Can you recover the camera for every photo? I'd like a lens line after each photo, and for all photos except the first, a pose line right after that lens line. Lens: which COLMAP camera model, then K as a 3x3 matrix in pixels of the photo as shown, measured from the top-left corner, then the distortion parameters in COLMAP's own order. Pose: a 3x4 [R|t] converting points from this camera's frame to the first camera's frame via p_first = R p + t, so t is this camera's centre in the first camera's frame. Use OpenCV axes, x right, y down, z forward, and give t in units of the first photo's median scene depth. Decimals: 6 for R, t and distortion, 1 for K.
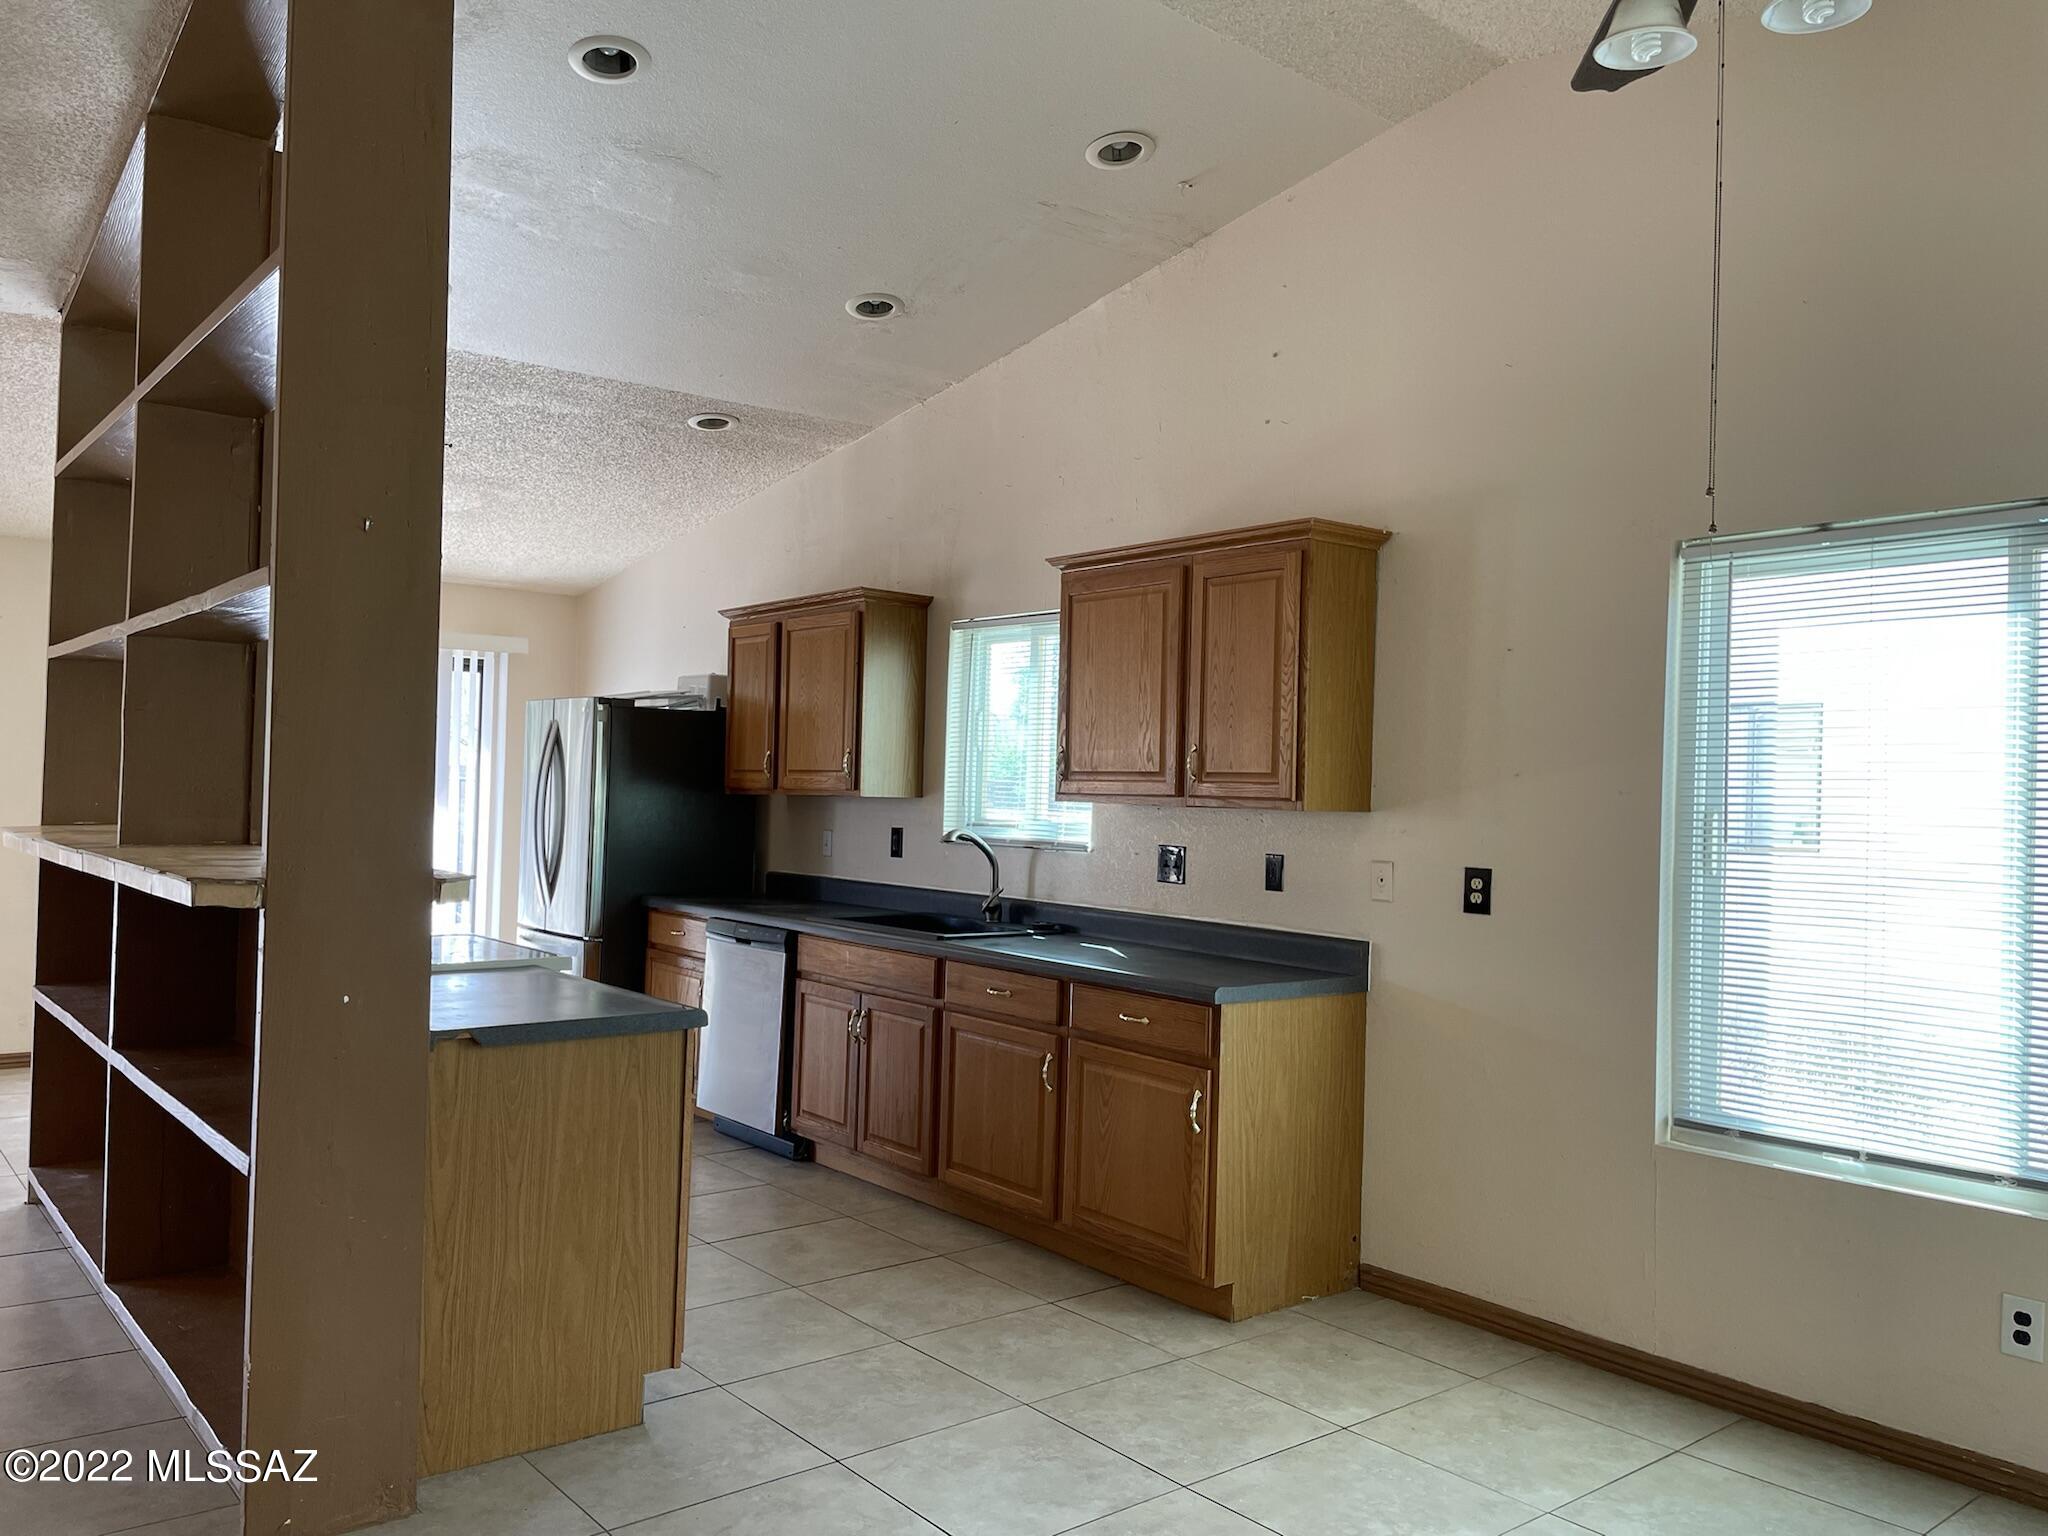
lens RADIAL K [[1551.1, 0, 1030.7], [0, 1551.1, 758.7], [0, 0, 1]] dist [0.117176, -0.152102]
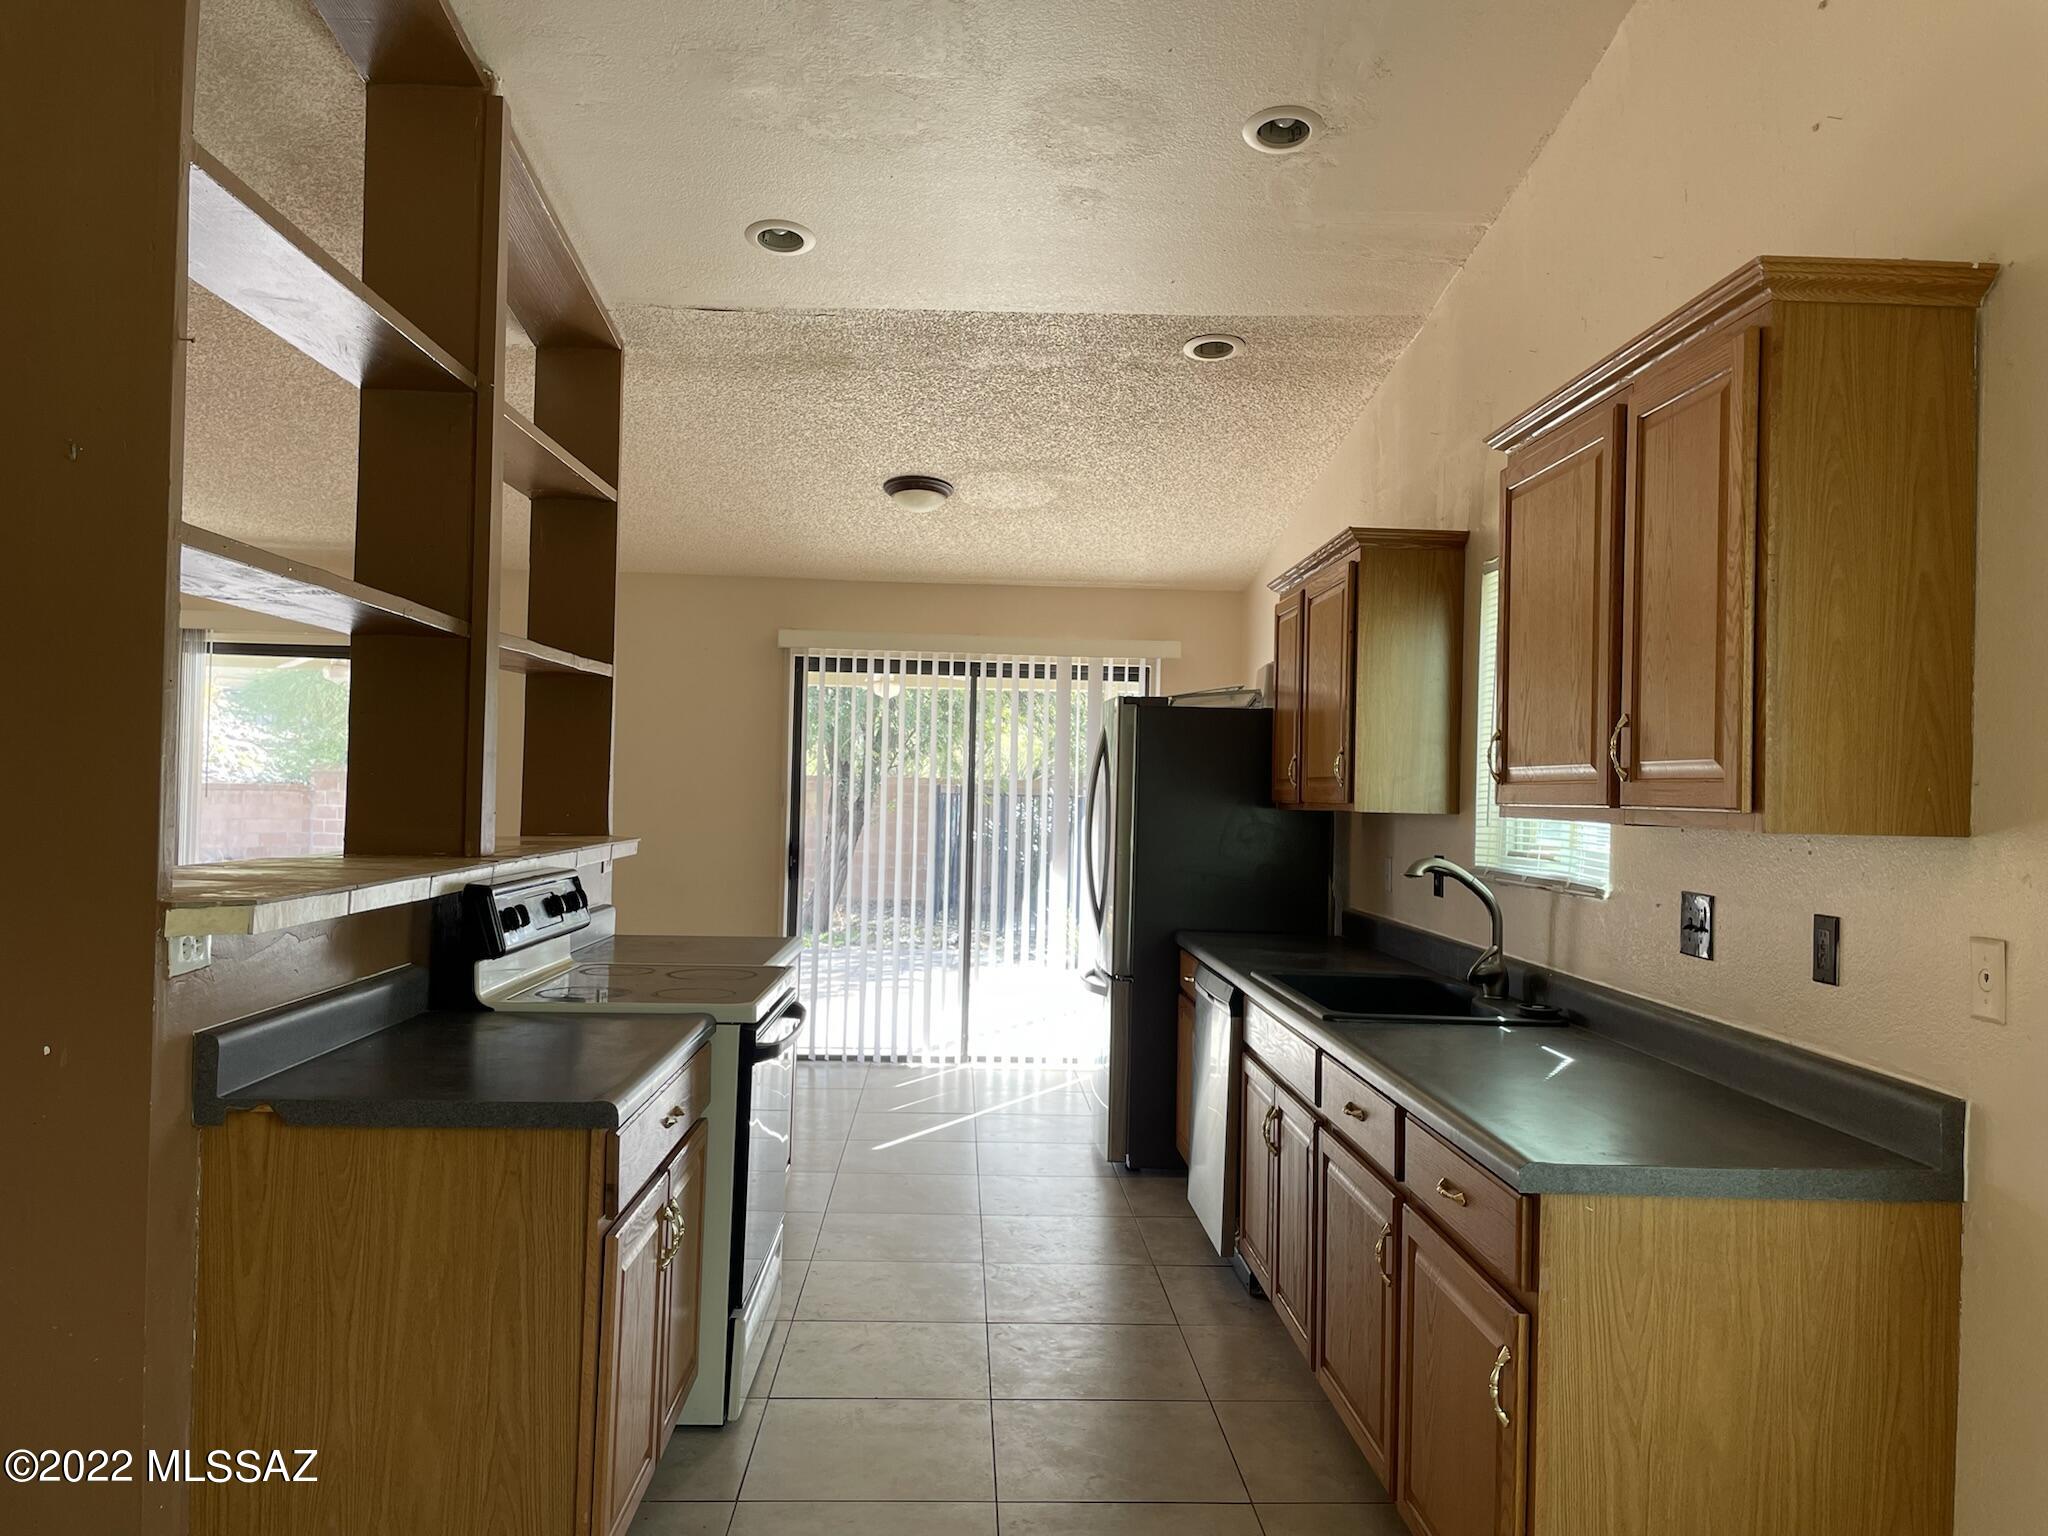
lens RADIAL K [[1551.1, 0, 1030.7], [0, 1551.1, 758.7], [0, 0, 1]] dist [0.117176, -0.152102]
pose [[0.798372, -0.019646, -0.601844, 0.300335], [0.009030, 0.999746, -0.020655, 0.018062], [0.602097, 0.011056, 0.798347, 0.448235]]
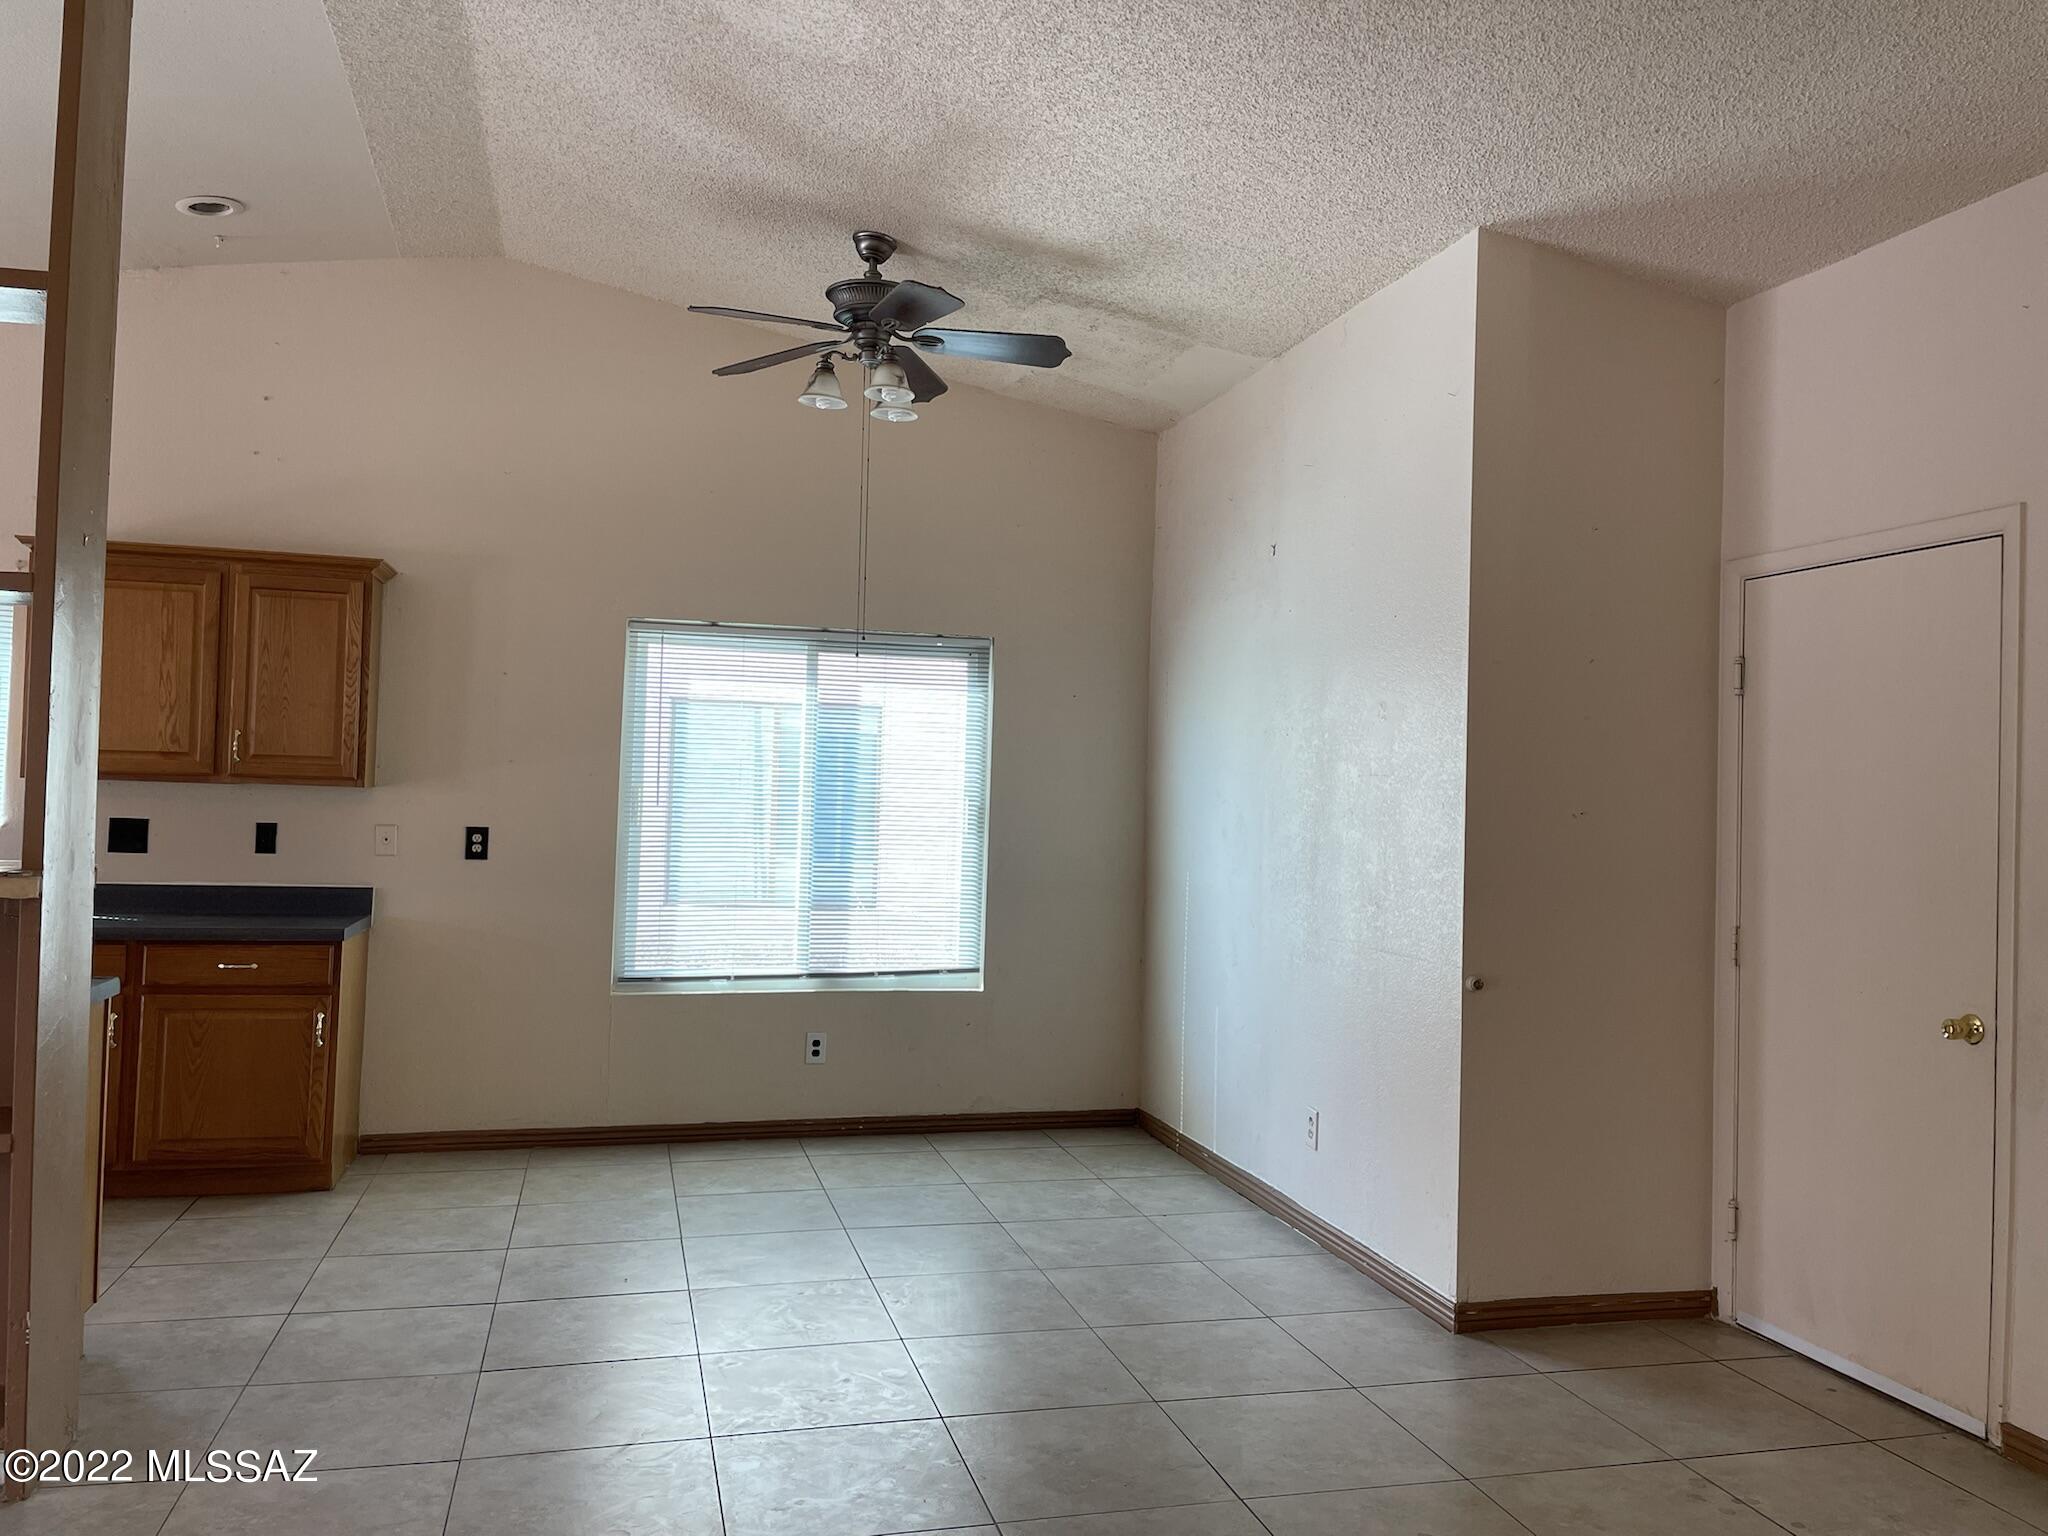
lens RADIAL K [[1551.1, 0, 1030.7], [0, 1551.1, 758.7], [0, 0, 1]] dist [0.117176, -0.152102]
pose [[0.420541, 0.005415, 0.907257, -0.778636], [-0.037816, 0.999218, 0.011565, -0.026051], [-0.906485, -0.039172, 0.420417, -0.037598]]
